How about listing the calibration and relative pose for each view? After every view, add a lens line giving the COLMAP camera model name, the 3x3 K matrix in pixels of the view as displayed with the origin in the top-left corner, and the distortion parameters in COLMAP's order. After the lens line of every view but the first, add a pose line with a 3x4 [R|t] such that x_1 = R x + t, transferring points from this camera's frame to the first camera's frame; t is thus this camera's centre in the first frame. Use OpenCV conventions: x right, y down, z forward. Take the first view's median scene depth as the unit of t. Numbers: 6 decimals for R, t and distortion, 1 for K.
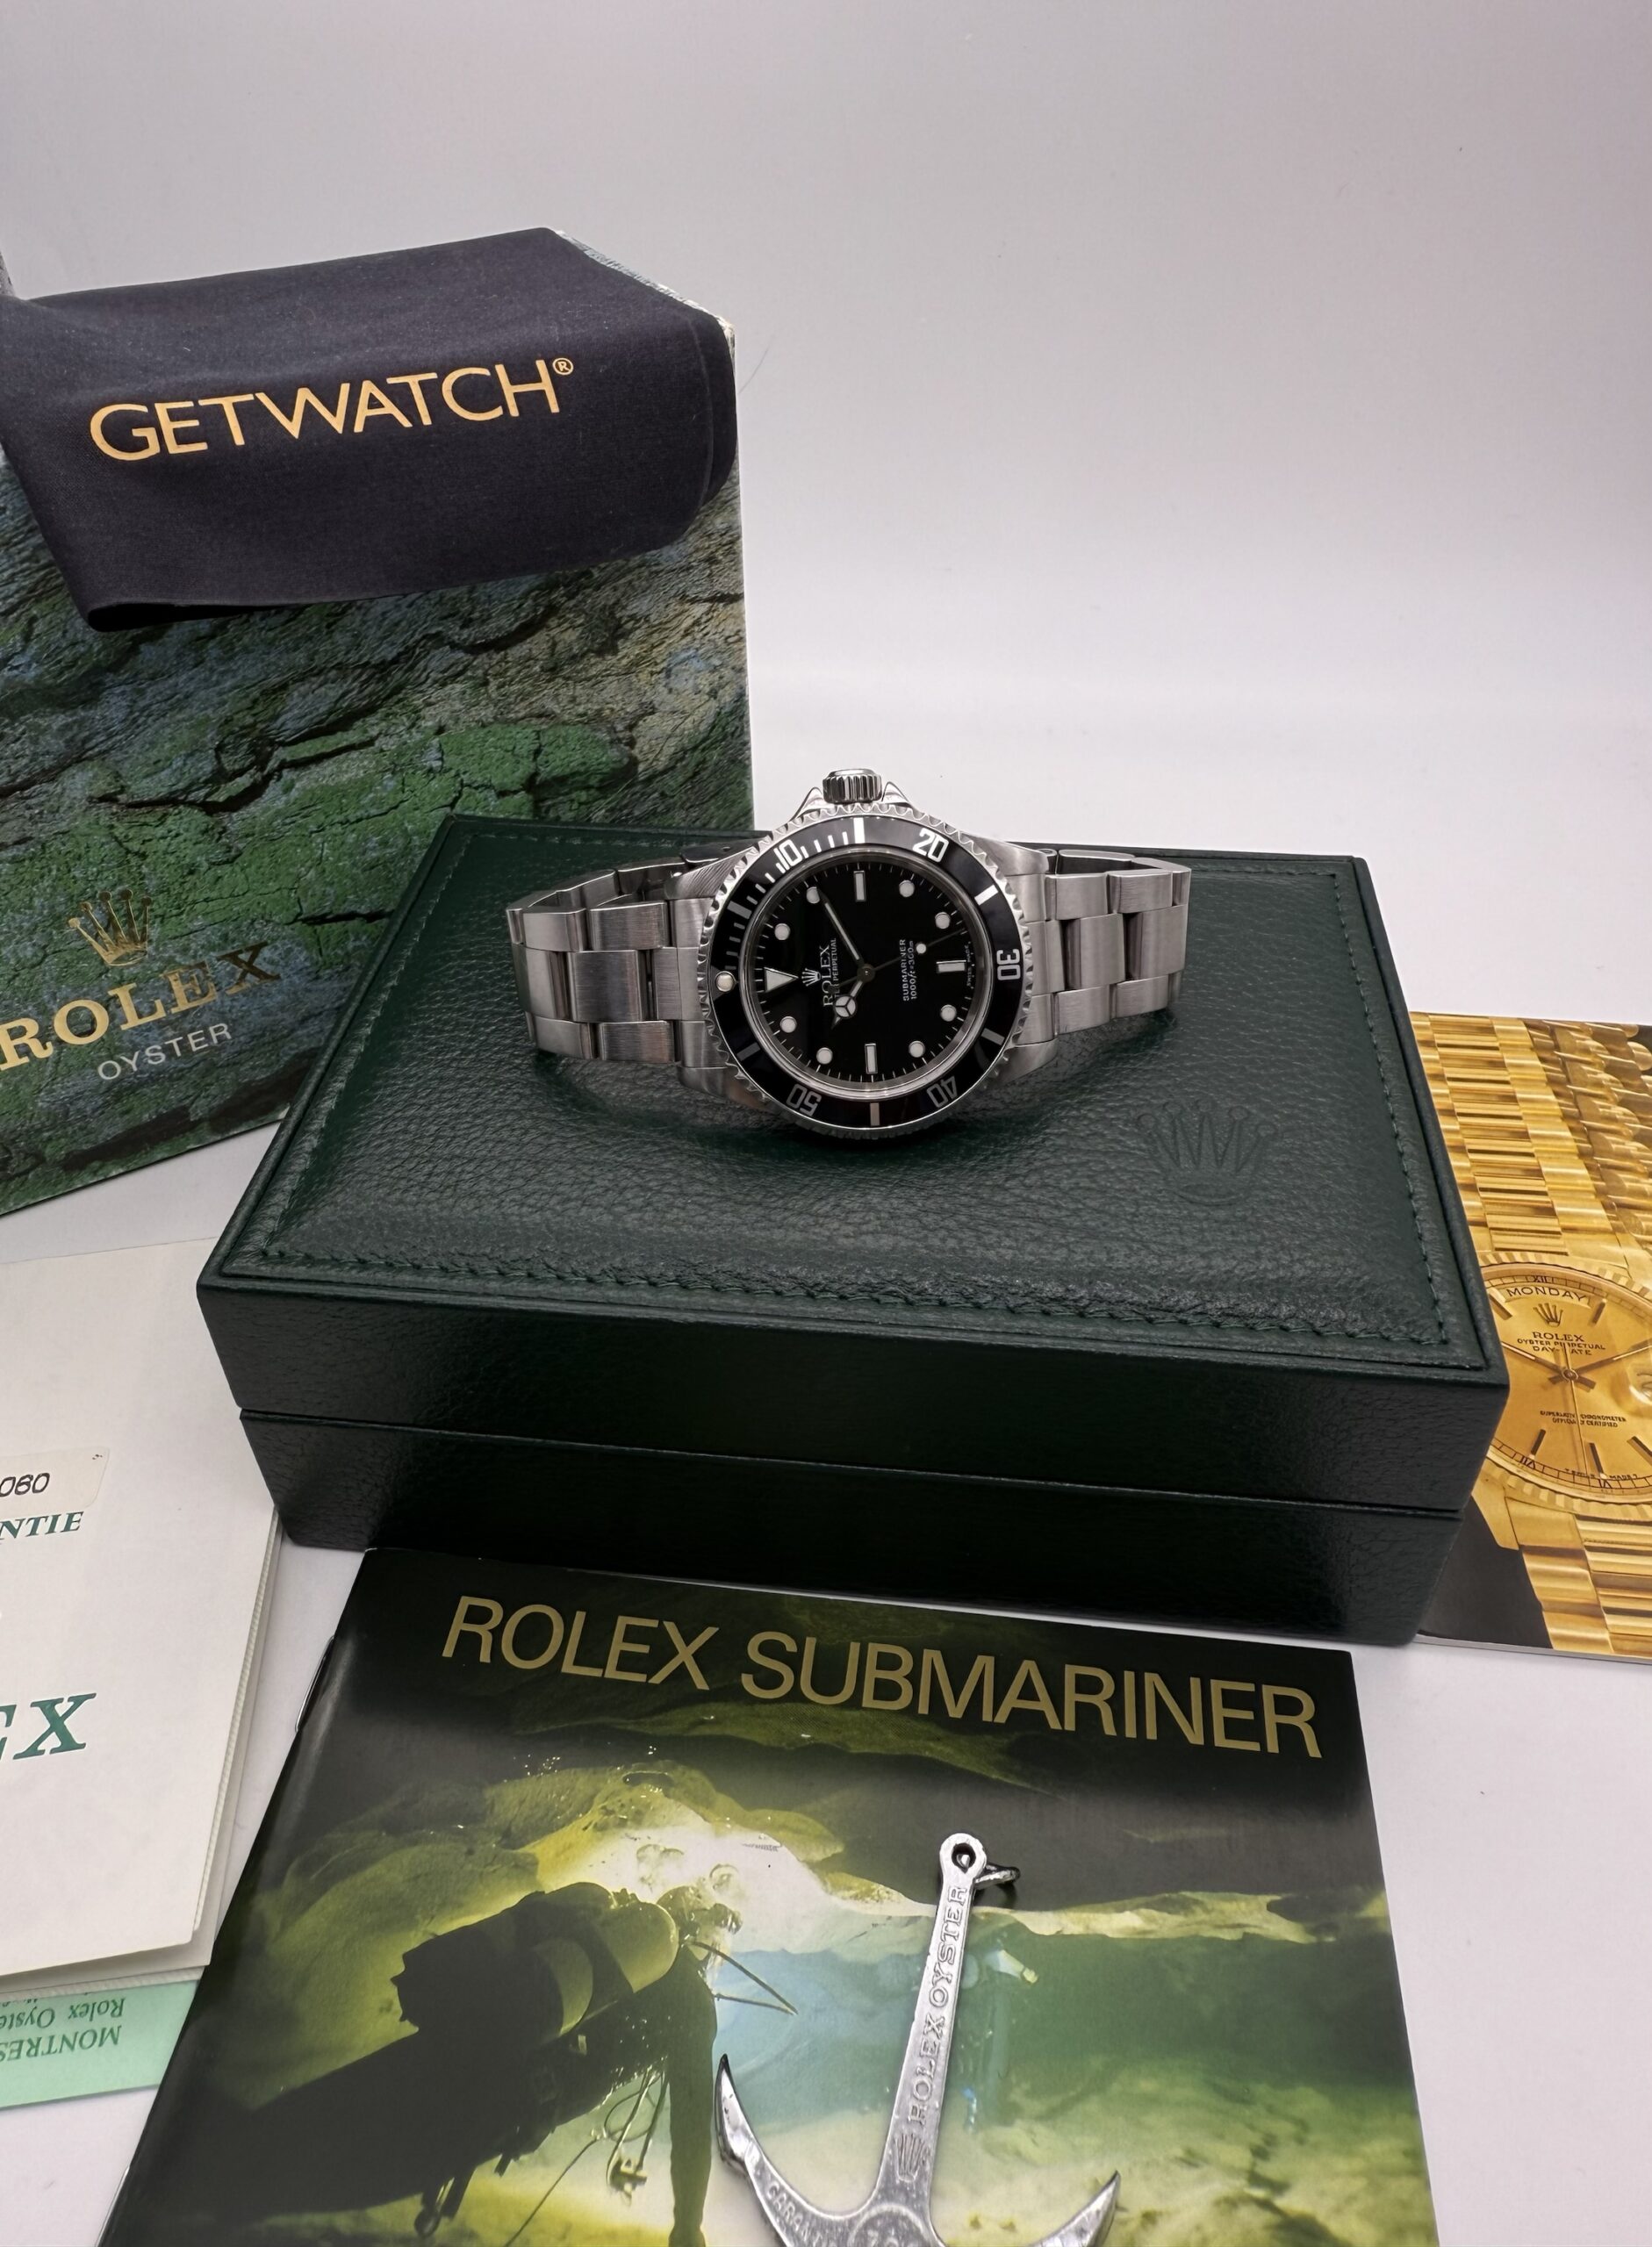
lens RADIAL K [[1681.6, 0, 829.8], [0, 1681.6, 1006.4], [0, 0, 1]] dist [0.007964, 0.010500]
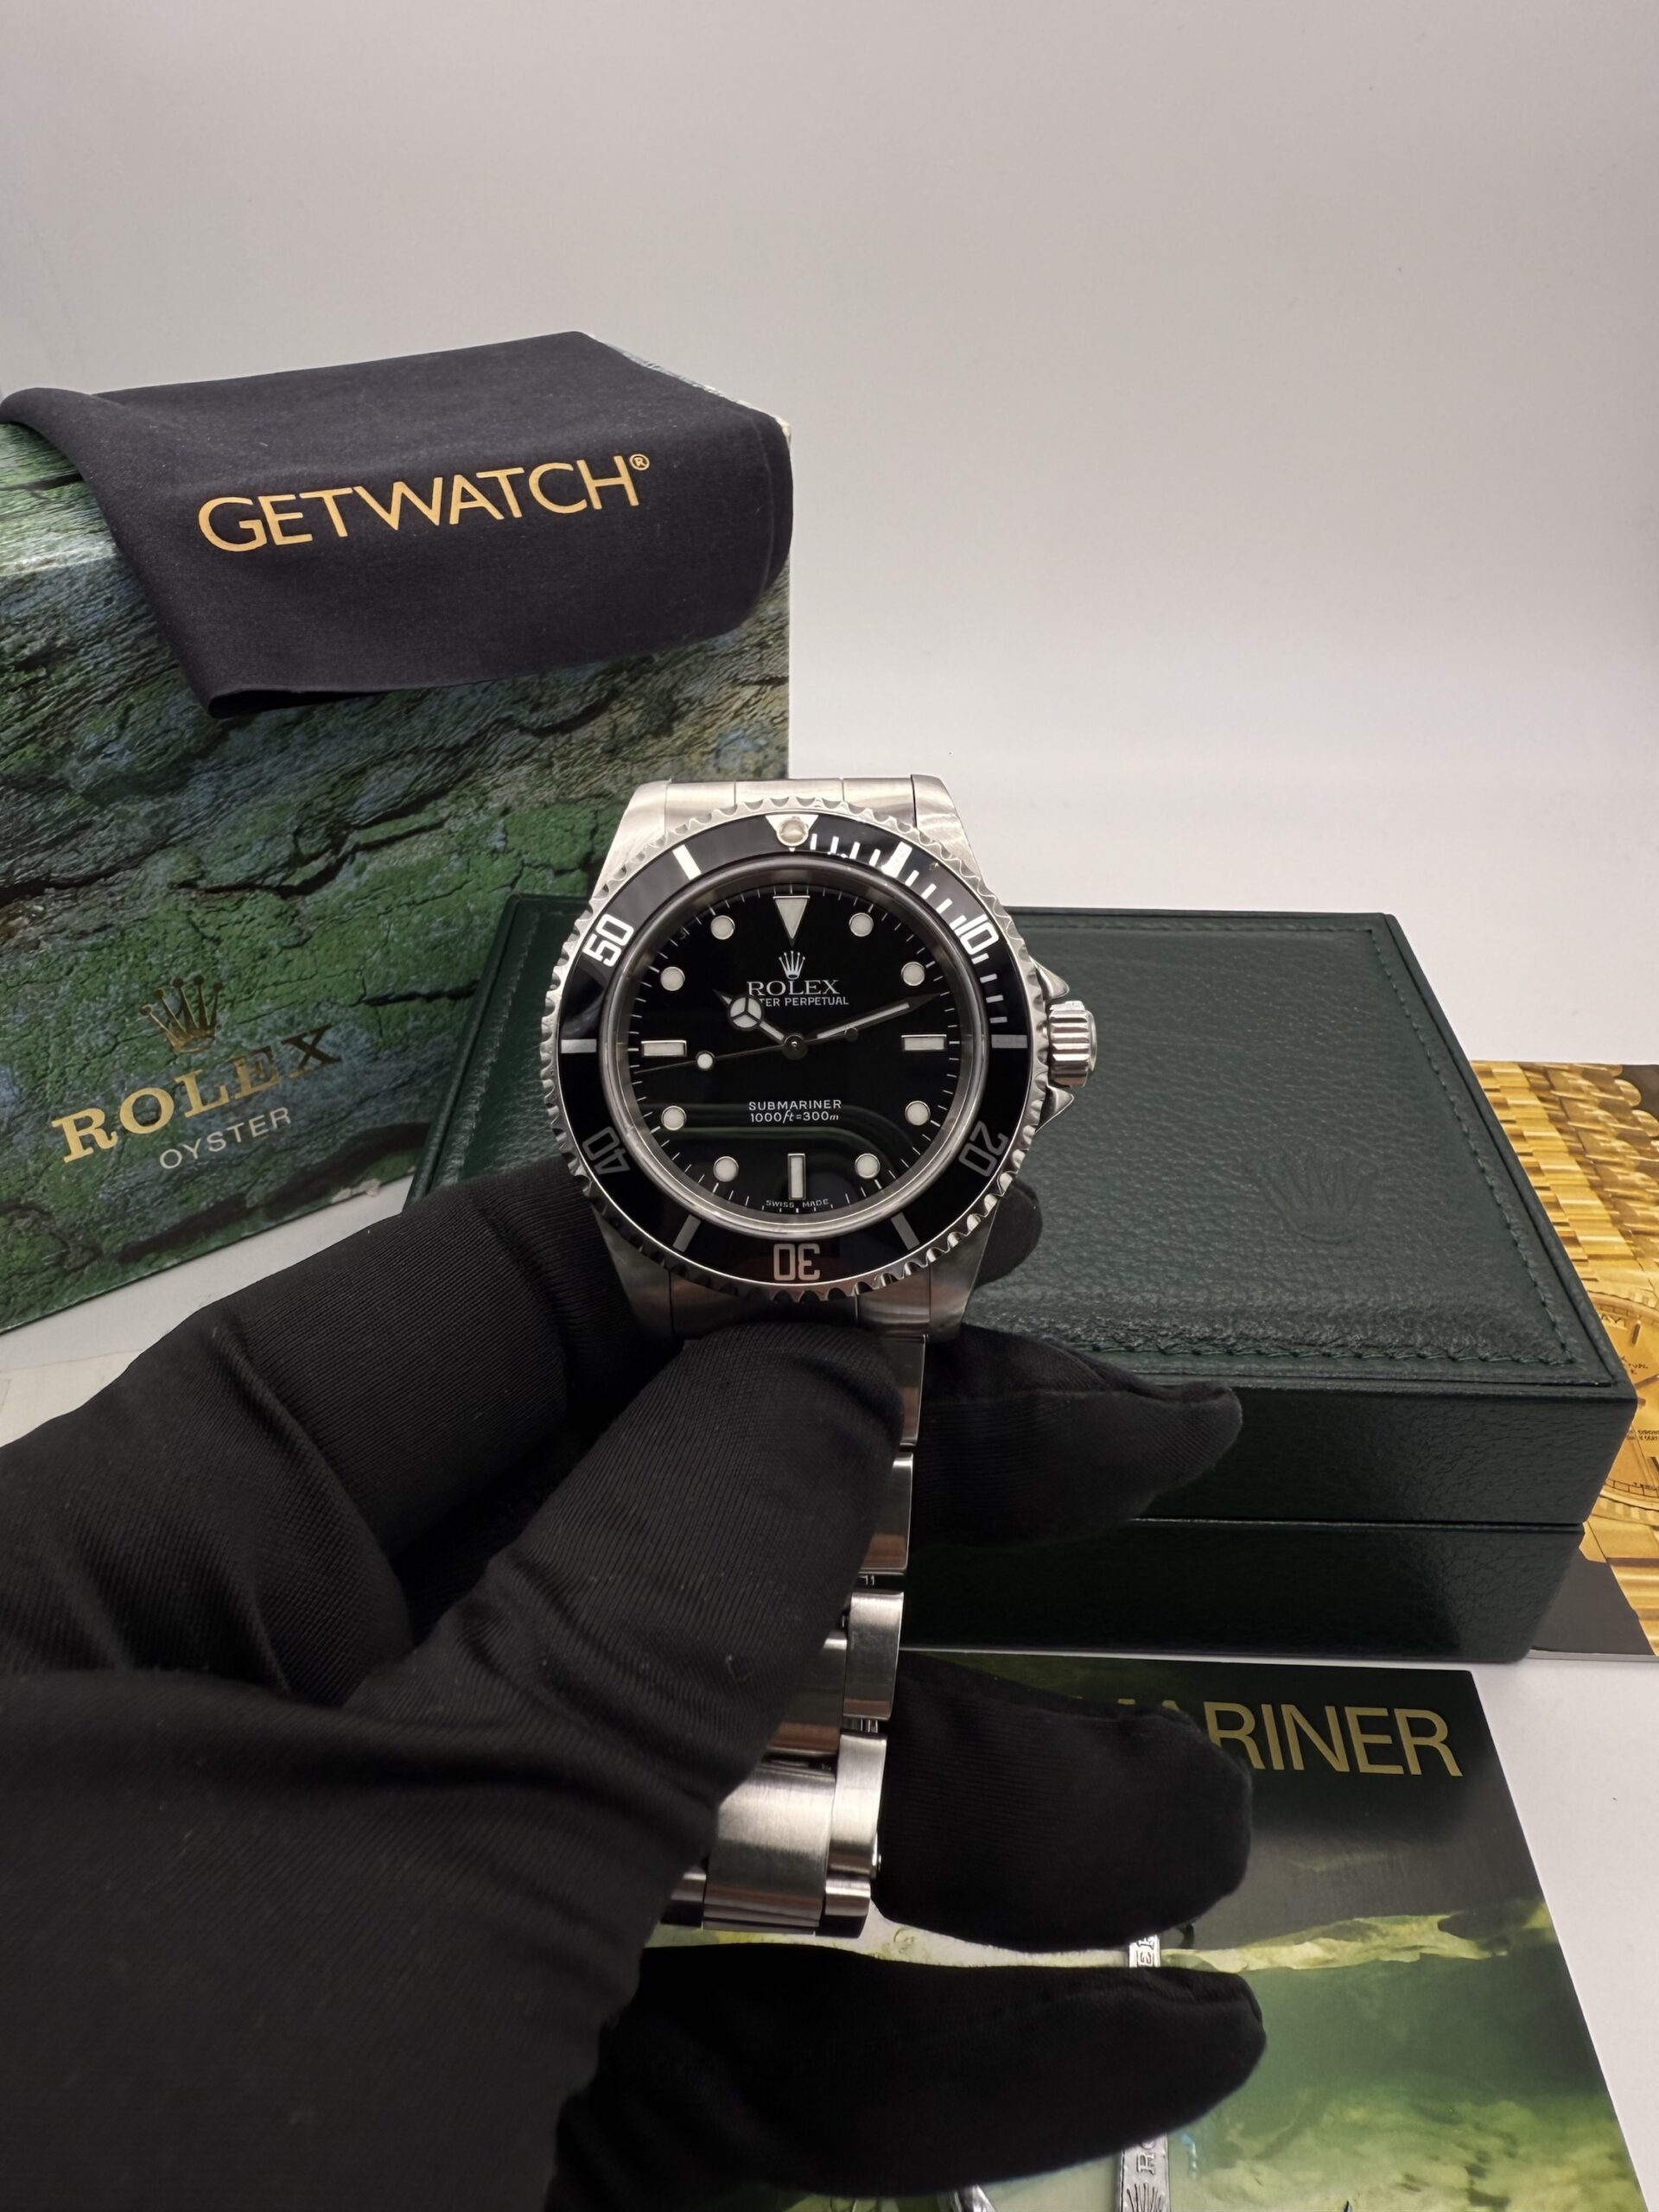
lens RADIAL K [[1648.0, 0, 839.1], [0, 1648.0, 977.0], [0, 0, 1]] dist [0.018659, -0.004679]
pose [[0.994830, -0.027034, 0.097886, -0.138173], [0.033139, 0.997570, -0.061285, 0.004164], [-0.095992, 0.064212, 0.993309, -0.005917]]
